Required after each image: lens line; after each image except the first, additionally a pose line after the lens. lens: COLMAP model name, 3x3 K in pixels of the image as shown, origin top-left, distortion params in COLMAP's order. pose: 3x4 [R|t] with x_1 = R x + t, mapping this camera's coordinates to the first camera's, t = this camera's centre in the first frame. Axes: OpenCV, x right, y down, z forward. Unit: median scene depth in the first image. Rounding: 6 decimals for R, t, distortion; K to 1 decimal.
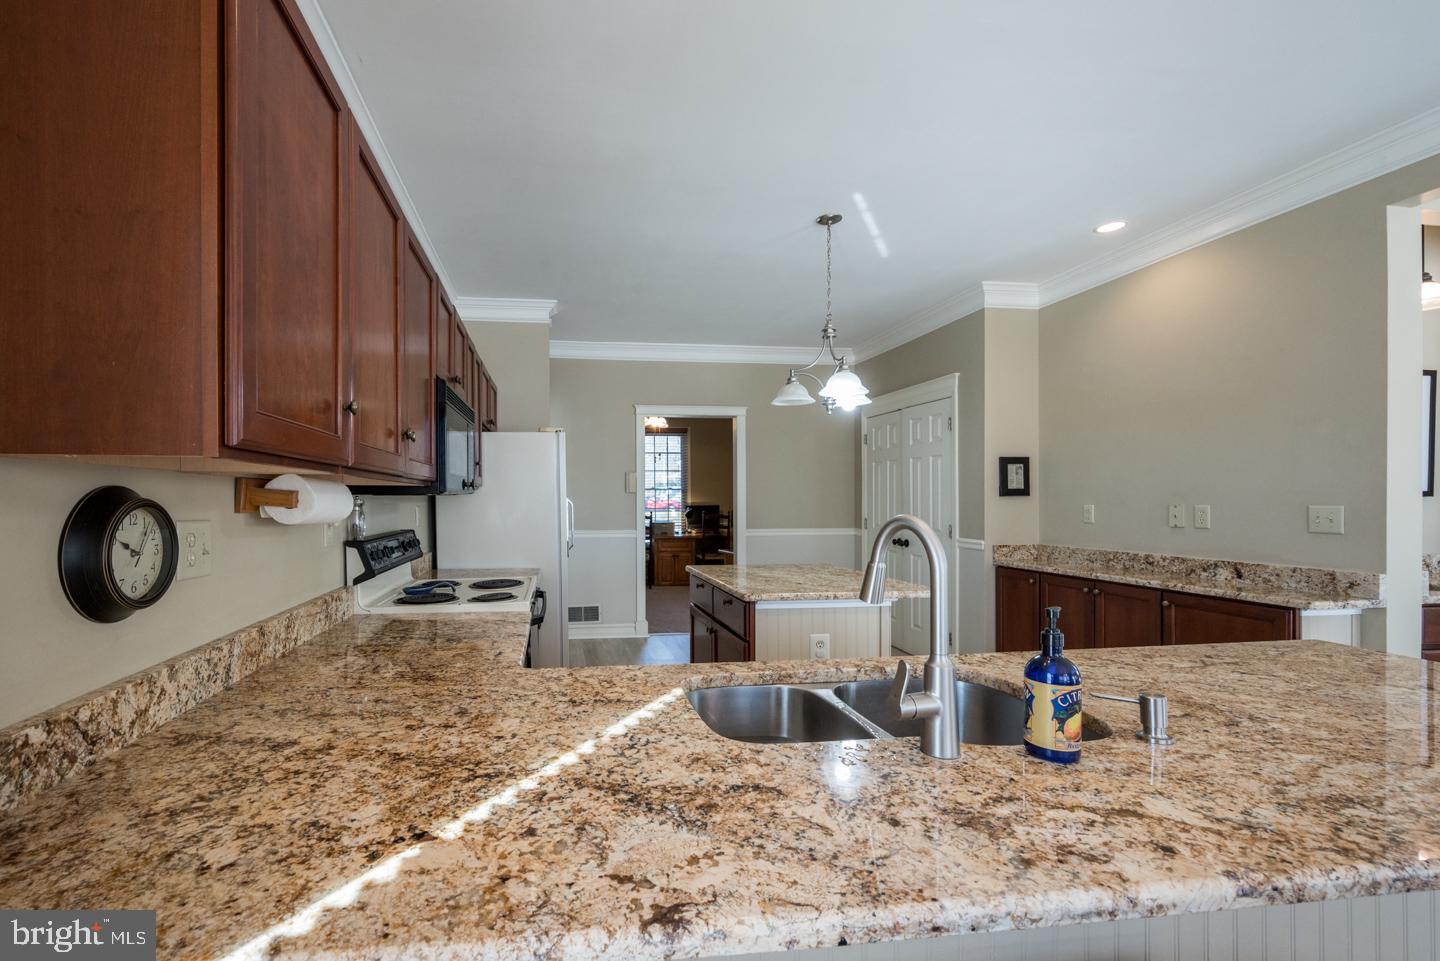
lens RADIAL K [[610.8, 0, 598.8], [0, 610.8, 502.5], [0, 0, 1]] dist [-0.001744, 0.000209]
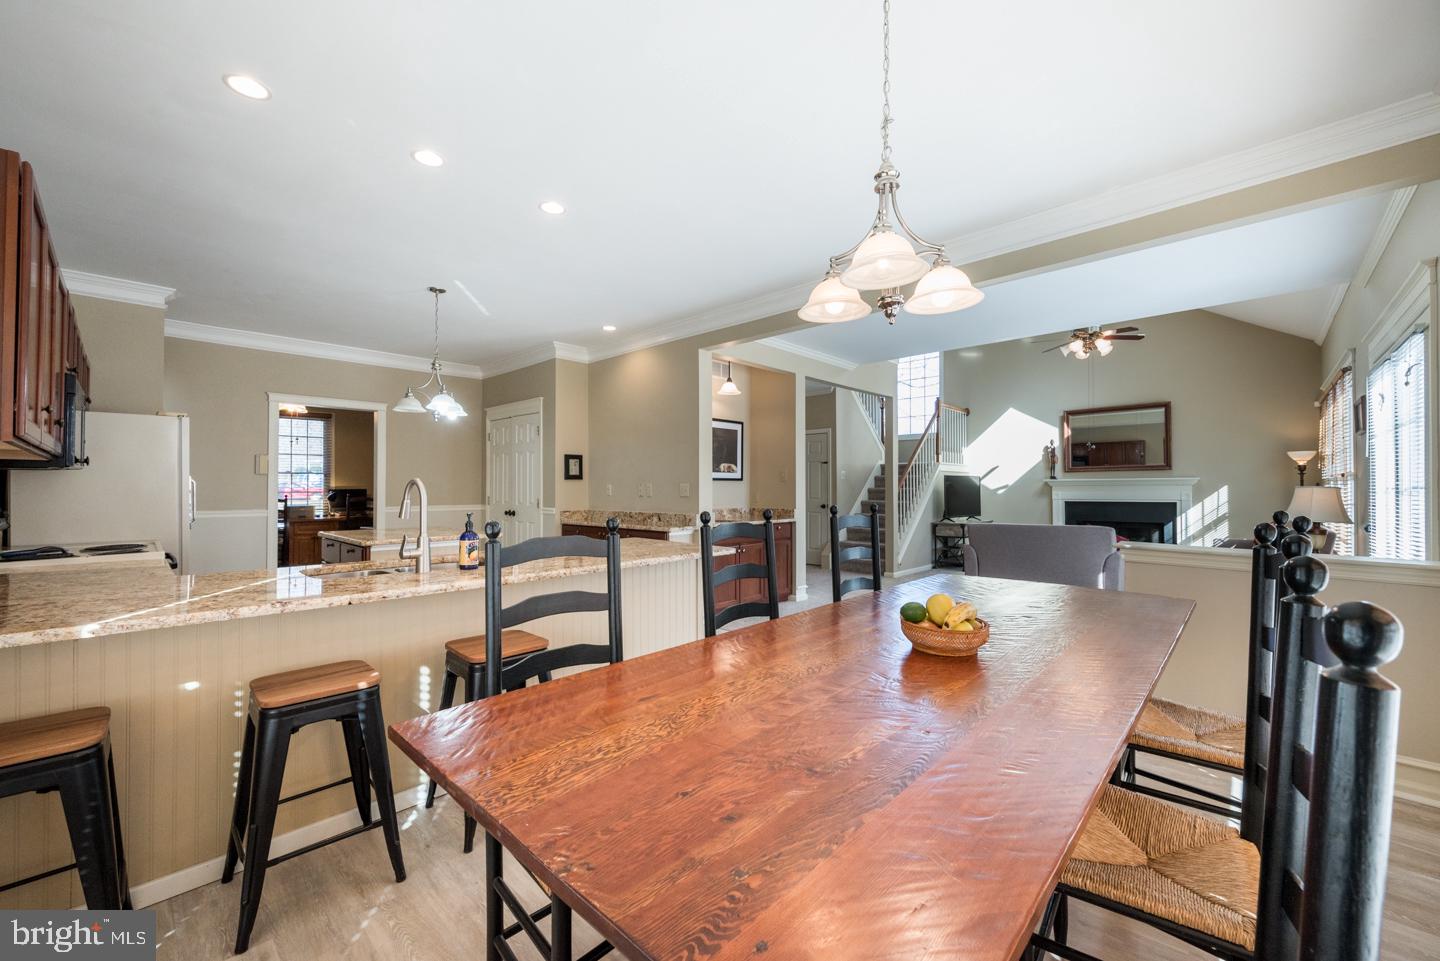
lens RADIAL K [[580.5, 0, 723.6], [0, 580.5, 478.1], [0, 0, 1]] dist [0.002950, 0.000244]
pose [[0.746268, 0.011935, 0.665538, -0.030448], [0.002276, 0.999788, -0.020480, 0.019294], [-0.665641, 0.016798, 0.746083, -0.421542]]
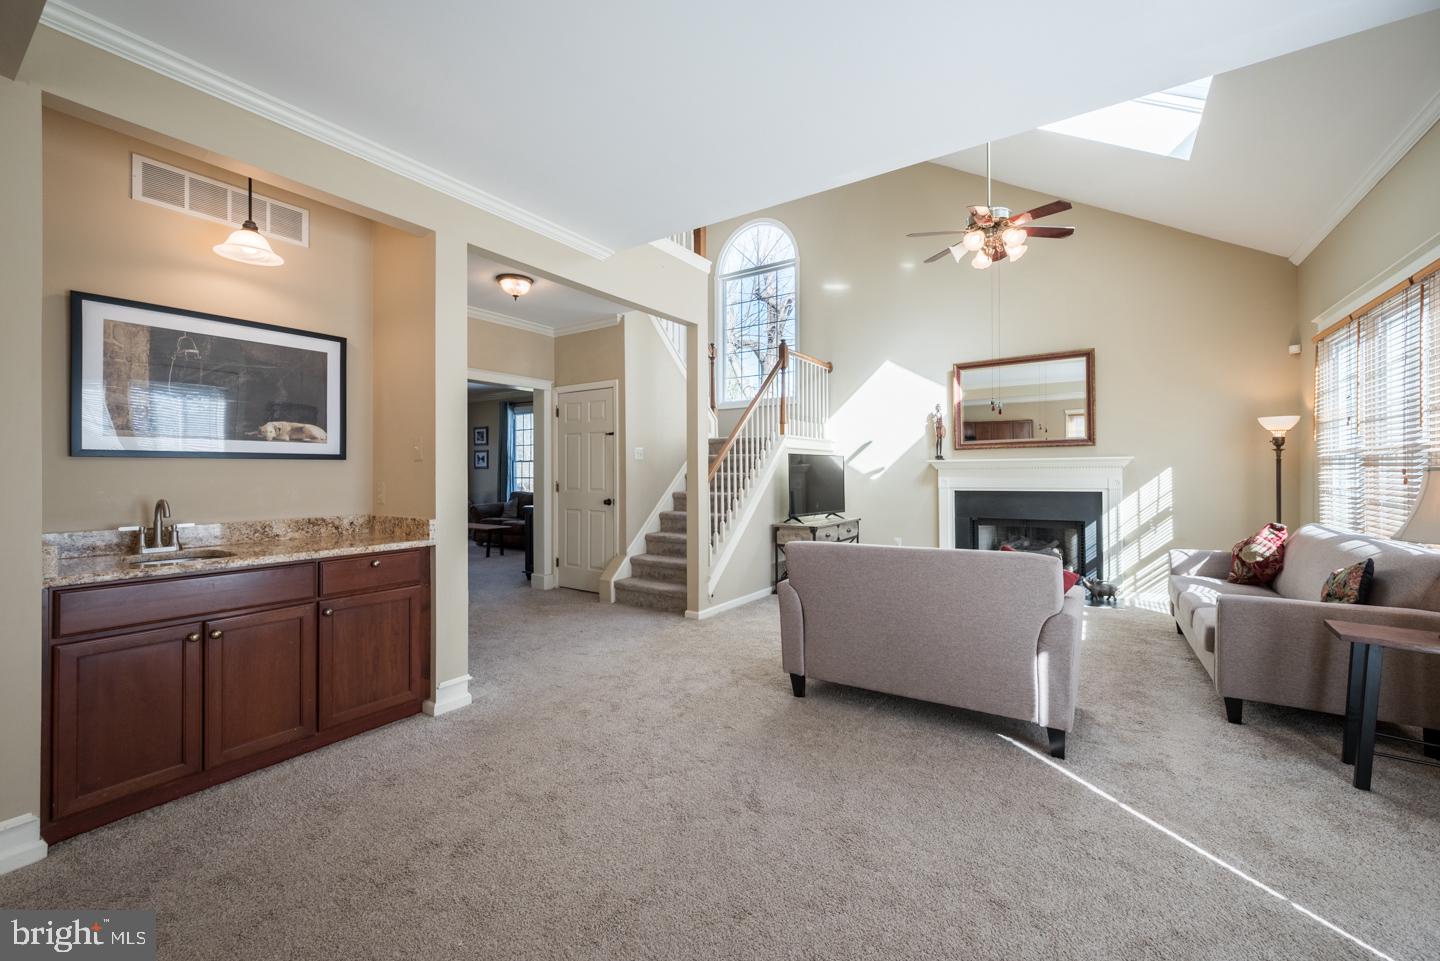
lens RADIAL K [[573.6, 0, 732.6], [0, 573.6, 467.6], [0, 0, 1]] dist [-0.001395, 0.000130]
pose [[0.624036, 0.005075, 0.781379, 0.909774], [0.006789, 0.999906, -0.011916, 0.016518], [-0.781366, 0.012740, 0.623943, -0.104741]]
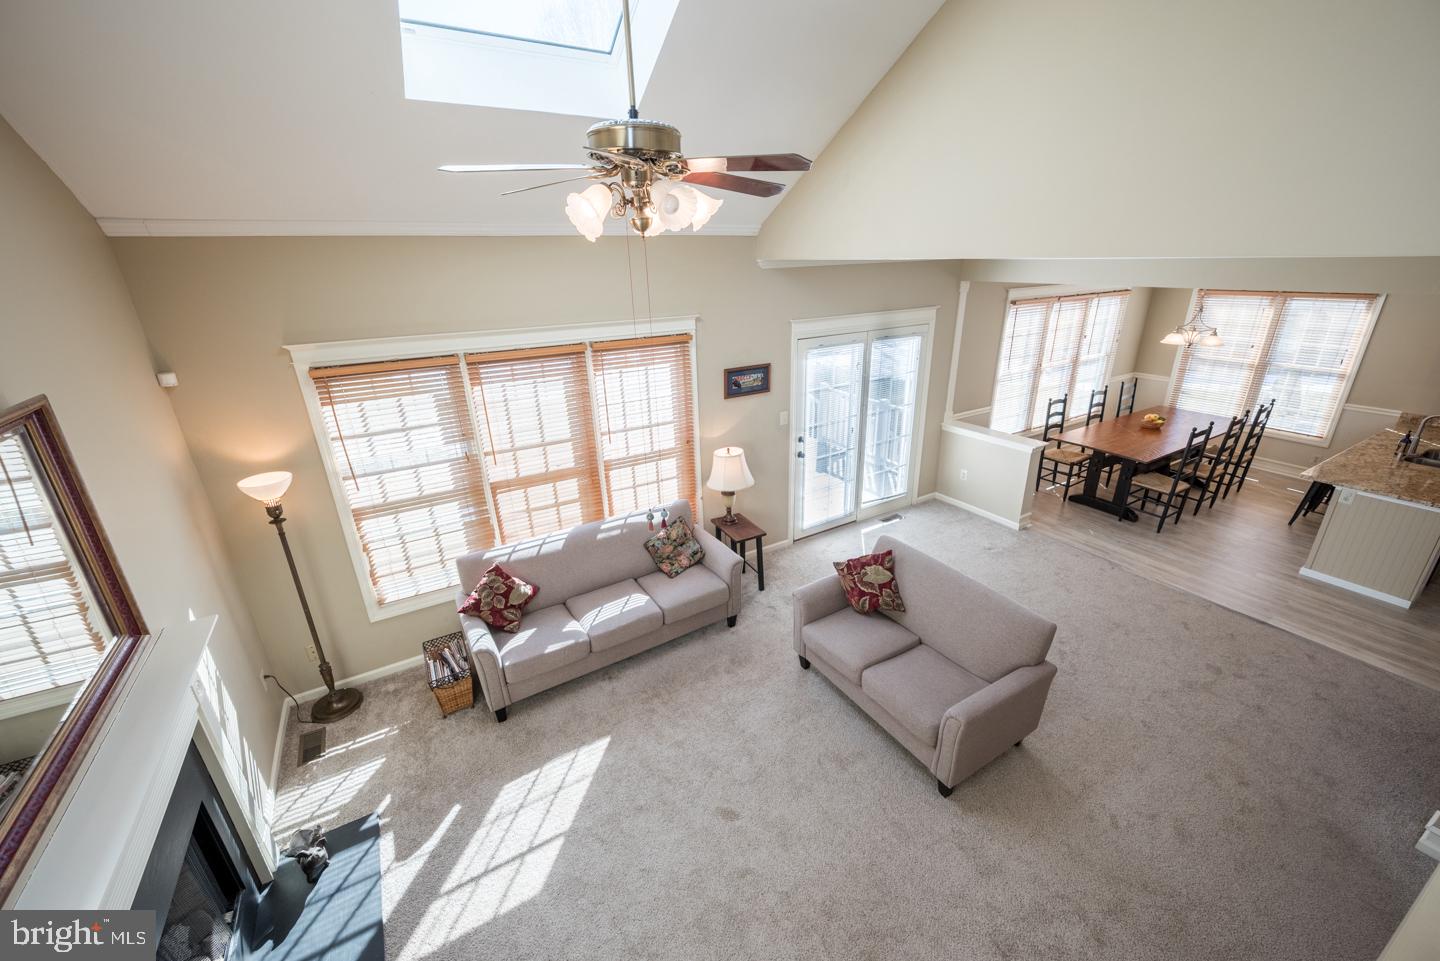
lens RADIAL K [[580.5, 0, 723.6], [0, 580.5, 478.1], [0, 0, 1]] dist [0.002950, 0.000244]
pose [[-0.909367, 0.175656, -0.377091, 2.343768], [0.024717, 0.927691, 0.372530, -0.428440], [0.415261, 0.329446, -0.847953, 0.832854]]
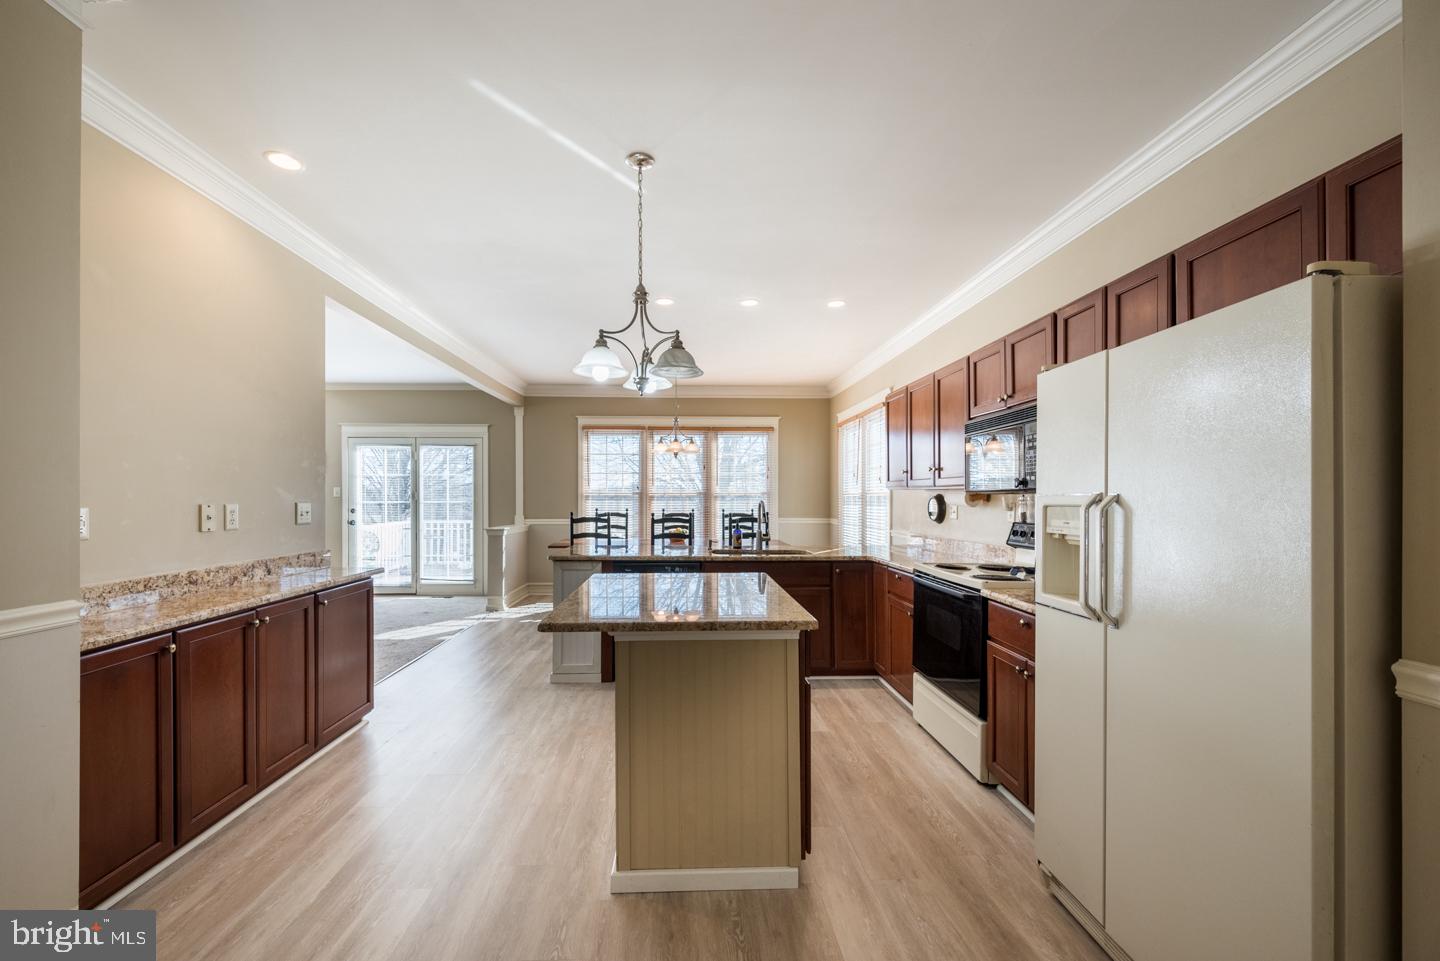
lens RADIAL K [[570.5, 0, 712.8], [0, 570.5, 494.3], [0, 0, 1]] dist [-0.000369, 0.000055]
pose [[-0.998664, 0.004133, 0.051518, 0.209125], [0.004214, 0.999990, 0.001449, -0.006277], [-0.051512, 0.001664, -0.998671, 1.519720]]
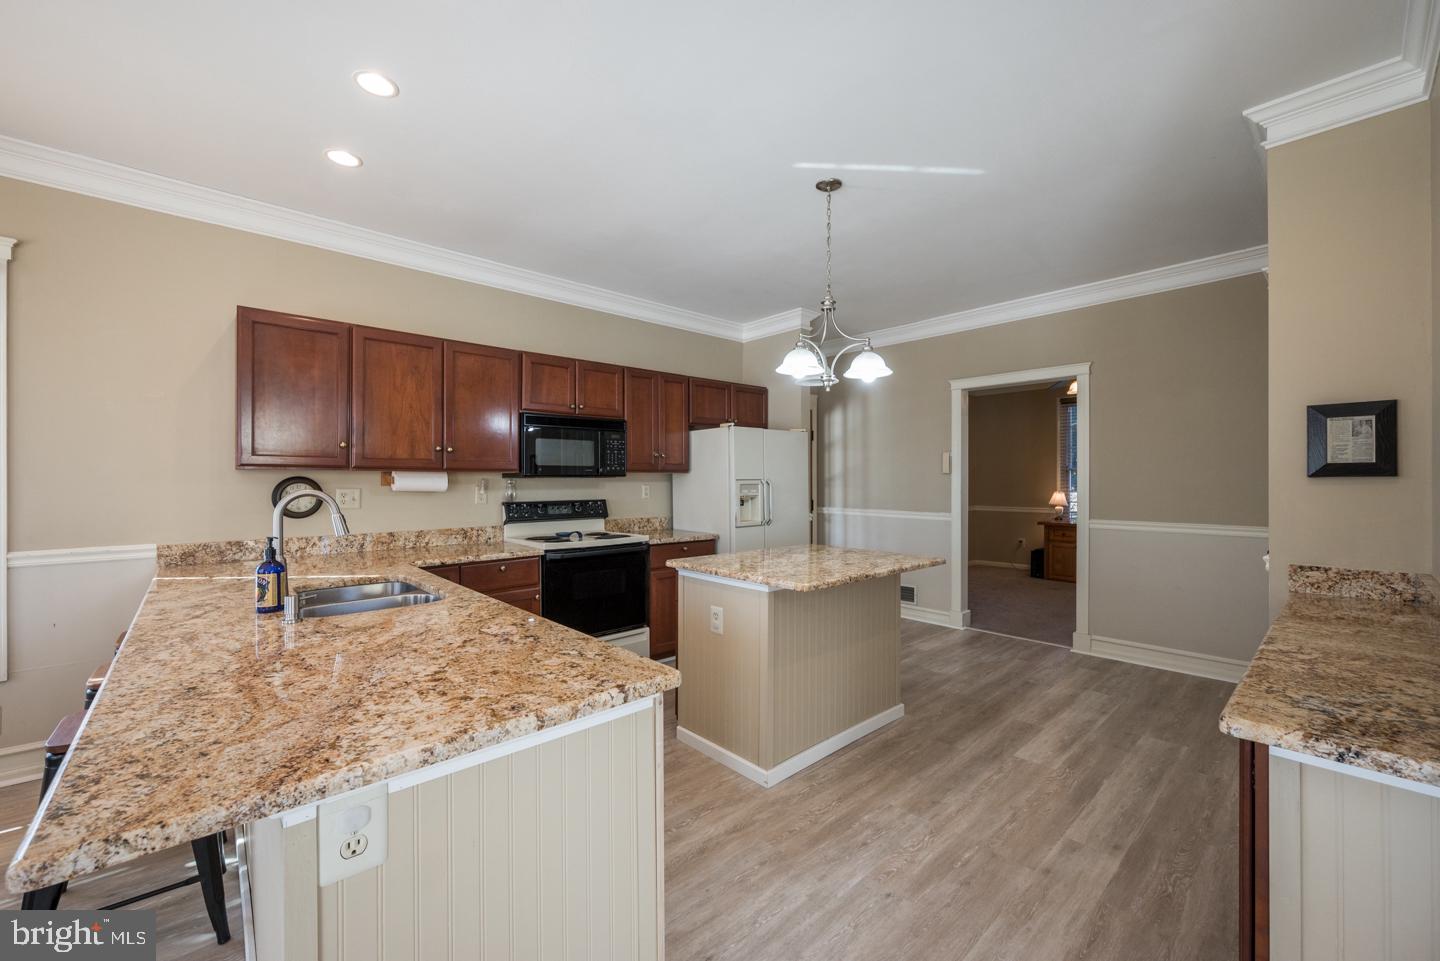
lens RADIAL K [[568.6, 0, 725.1], [0, 568.6, 479.9], [0, 0, 1]] dist [-0.000974, 0.000106]
pose [[0.589161, 0.002589, -0.808011, 0.853146], [-0.005407, 0.999985, -0.000738, -0.005420], [0.807997, 0.004804, 0.589167, 0.303327]]
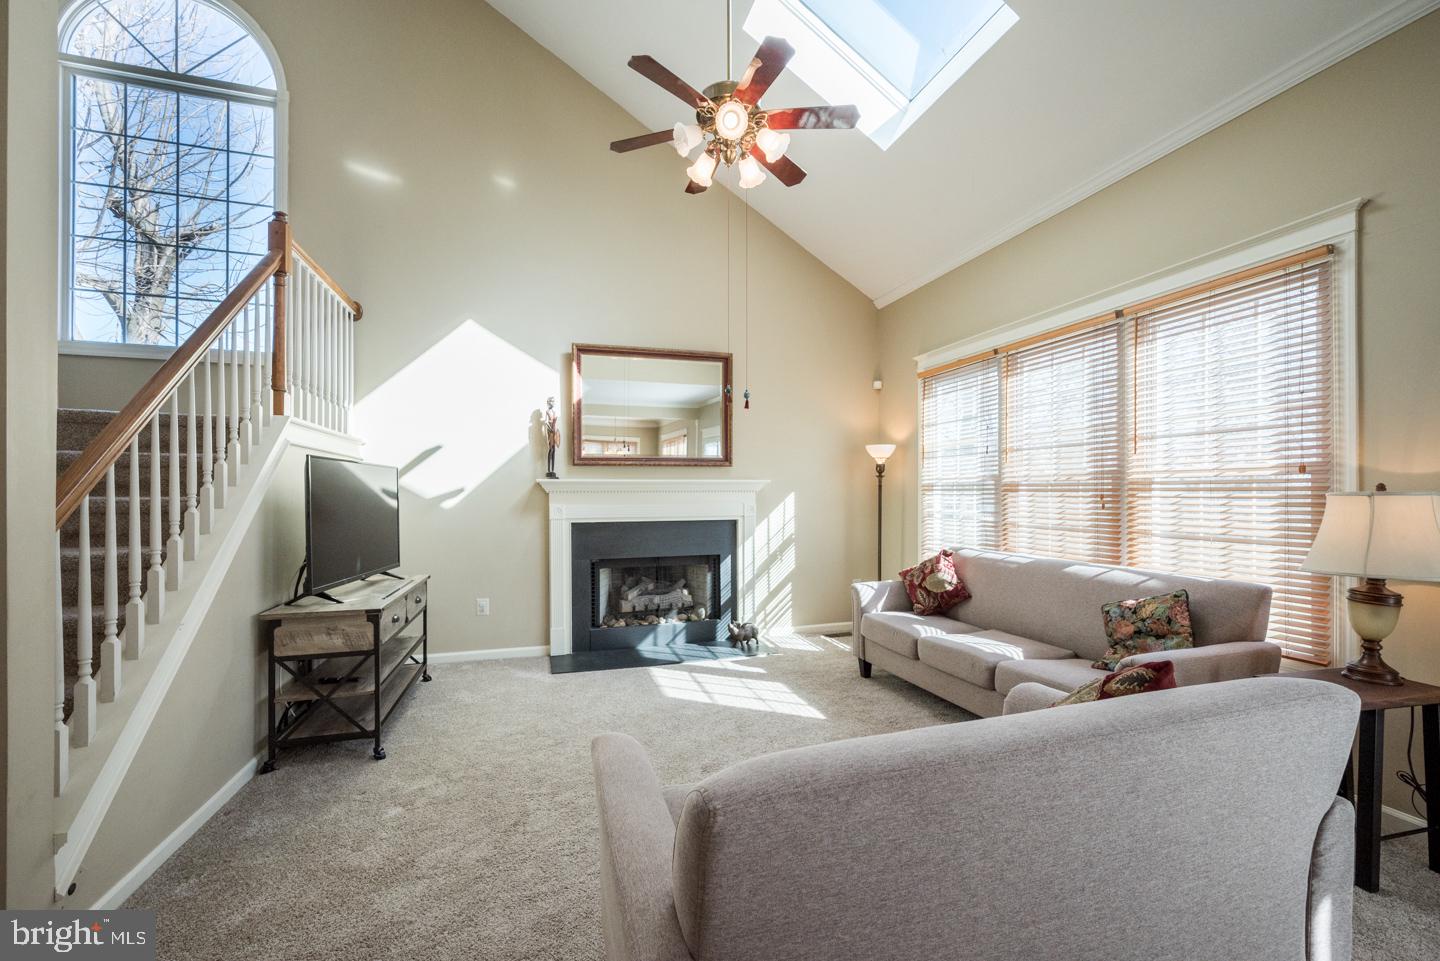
lens RADIAL K [[570.5, 0, 712.8], [0, 570.5, 494.3], [0, 0, 1]] dist [-0.000369, 0.000055]
pose [[-0.195958, 0.004567, 0.980602, 1.423681], [0.005479, 0.999979, -0.003563, 0.014894], [-0.980597, 0.004674, -0.195979, 0.390245]]
